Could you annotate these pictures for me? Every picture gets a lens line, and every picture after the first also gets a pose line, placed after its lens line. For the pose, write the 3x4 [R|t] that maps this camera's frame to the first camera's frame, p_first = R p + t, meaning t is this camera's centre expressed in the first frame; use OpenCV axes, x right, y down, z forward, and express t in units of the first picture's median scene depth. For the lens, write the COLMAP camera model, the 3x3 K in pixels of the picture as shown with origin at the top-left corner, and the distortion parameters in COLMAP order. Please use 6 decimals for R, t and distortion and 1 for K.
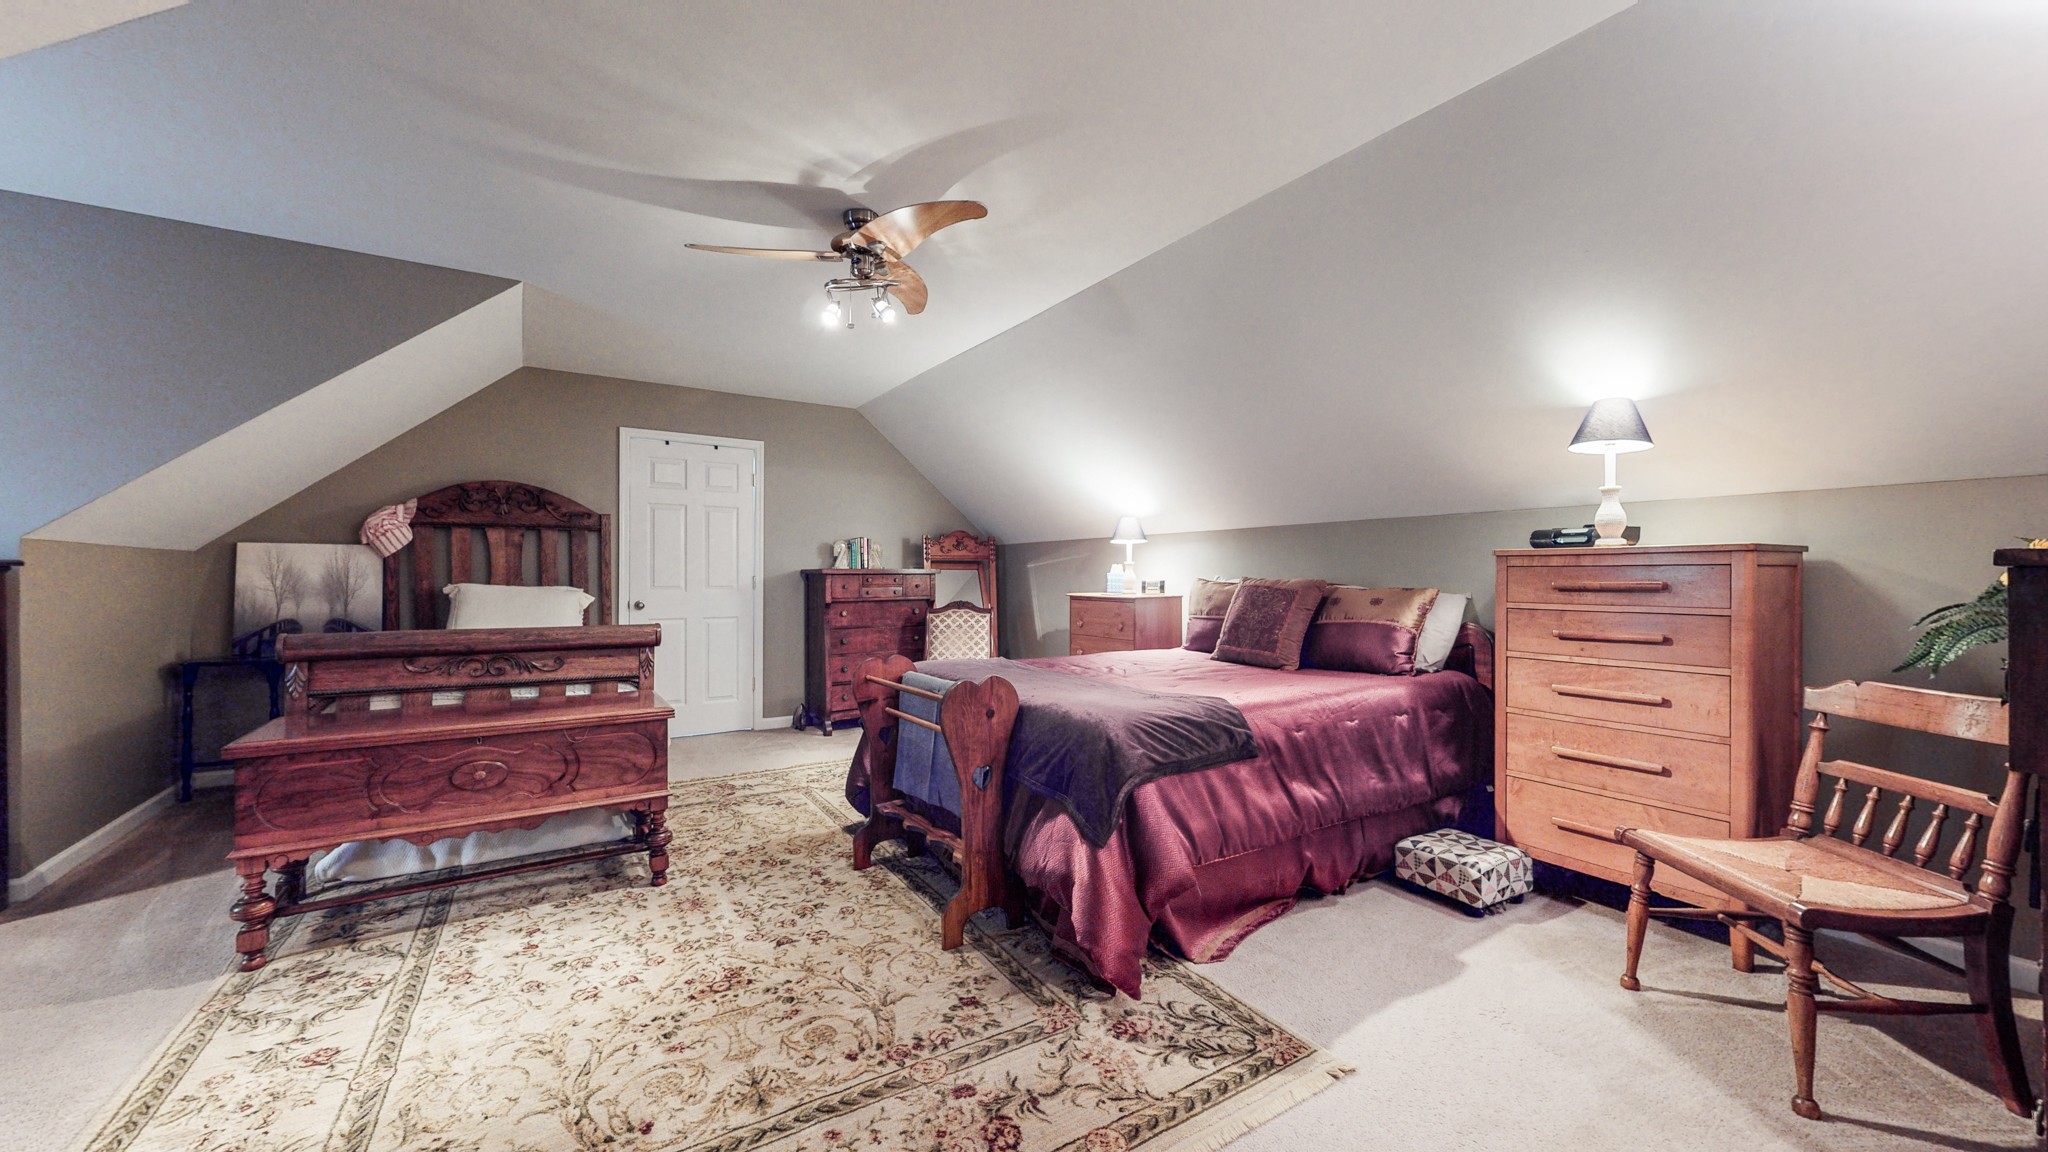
lens RADIAL K [[753.9, 0, 1026.0], [0, 753.9, 577.7], [0, 0, 1]] dist [0.002569, 0.000230]
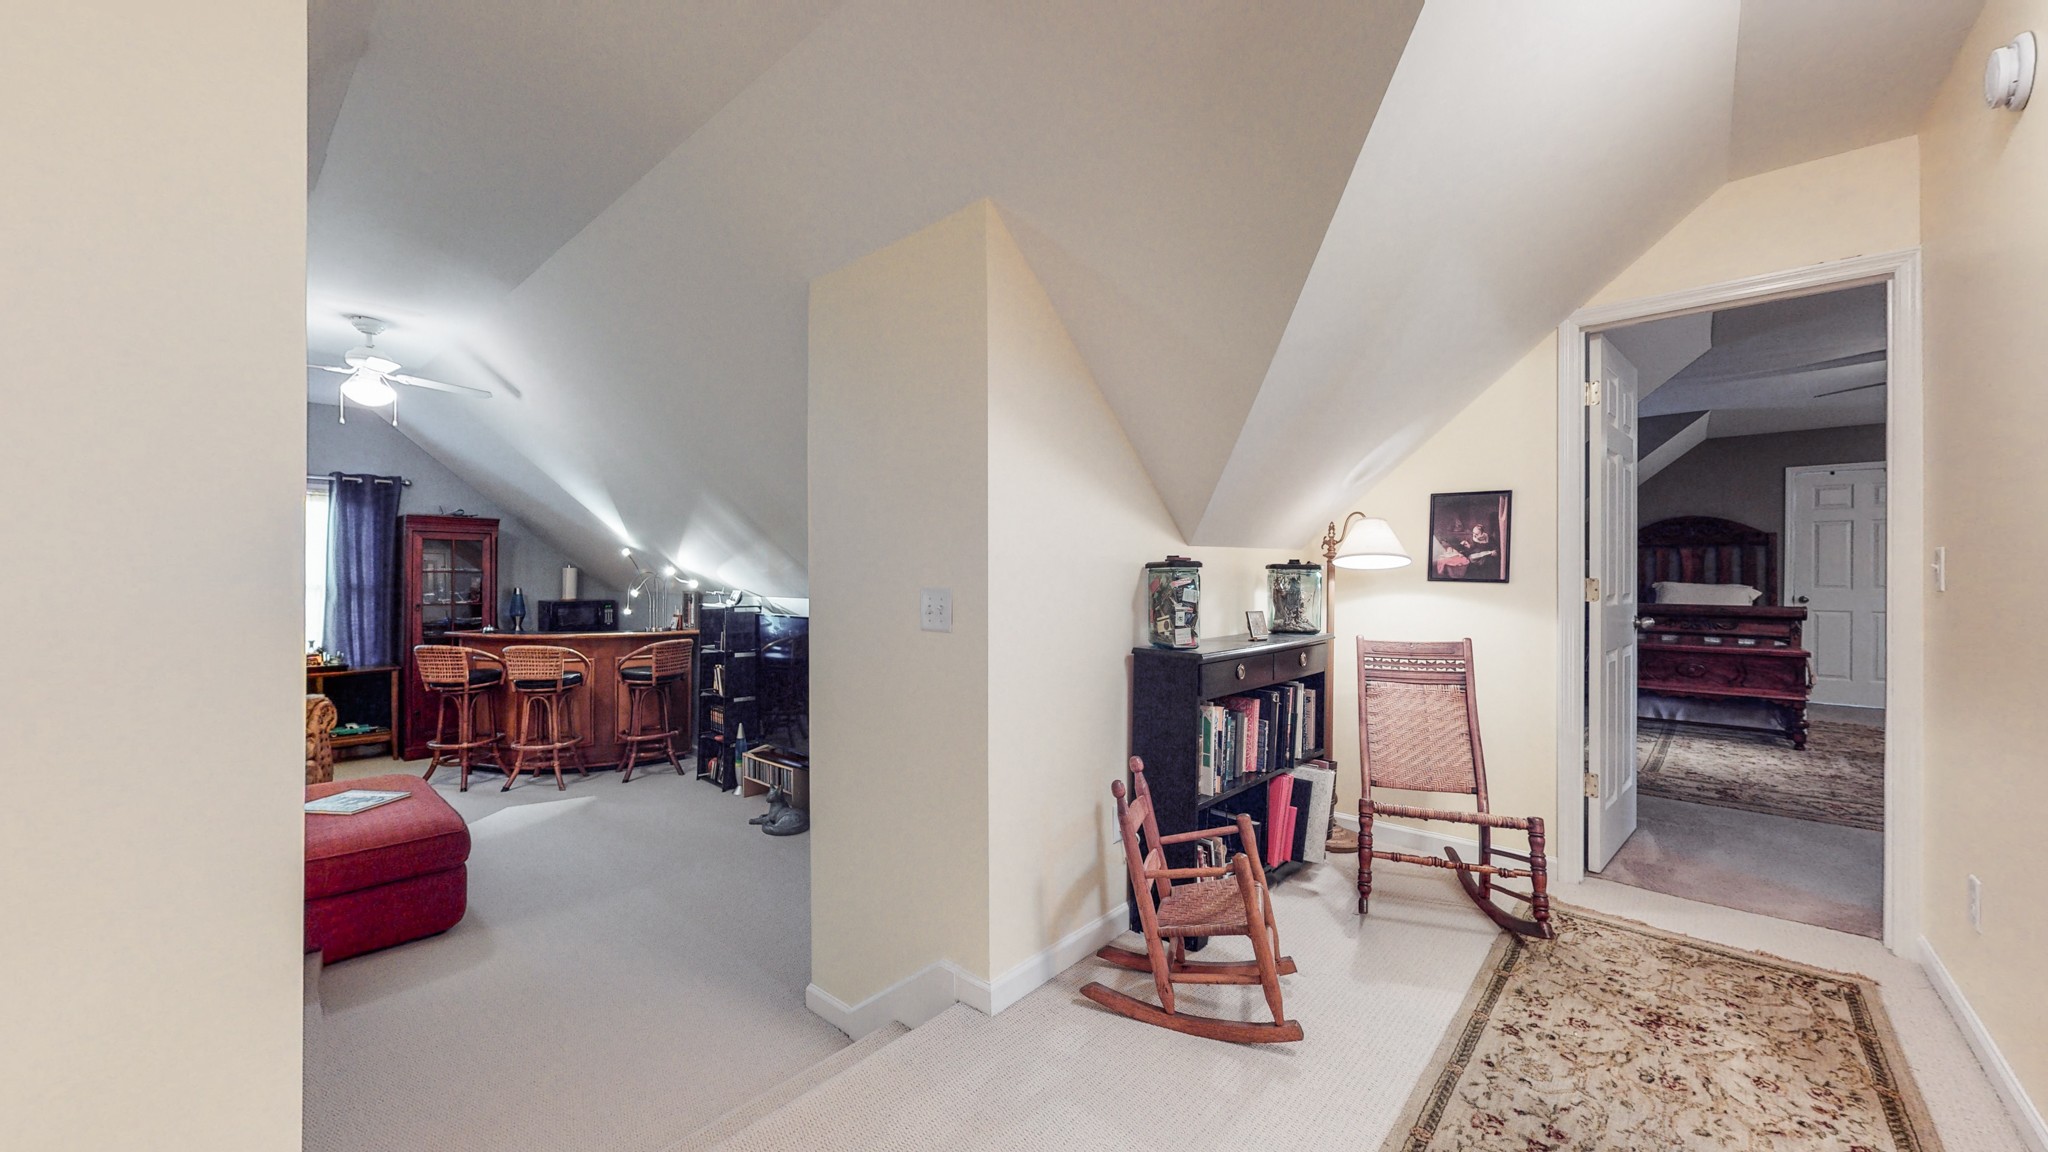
lens RADIAL K [[753.9, 0, 1027.6], [0, 753.9, 576.5], [0, 0, 1]] dist [0.002569, 0.000230]
pose [[0.262371, -0.002753, -0.964963, 0.585818], [0.000322, 0.999996, -0.002766, 0.001034], [0.964967, 0.000415, 0.262371, -0.948561]]
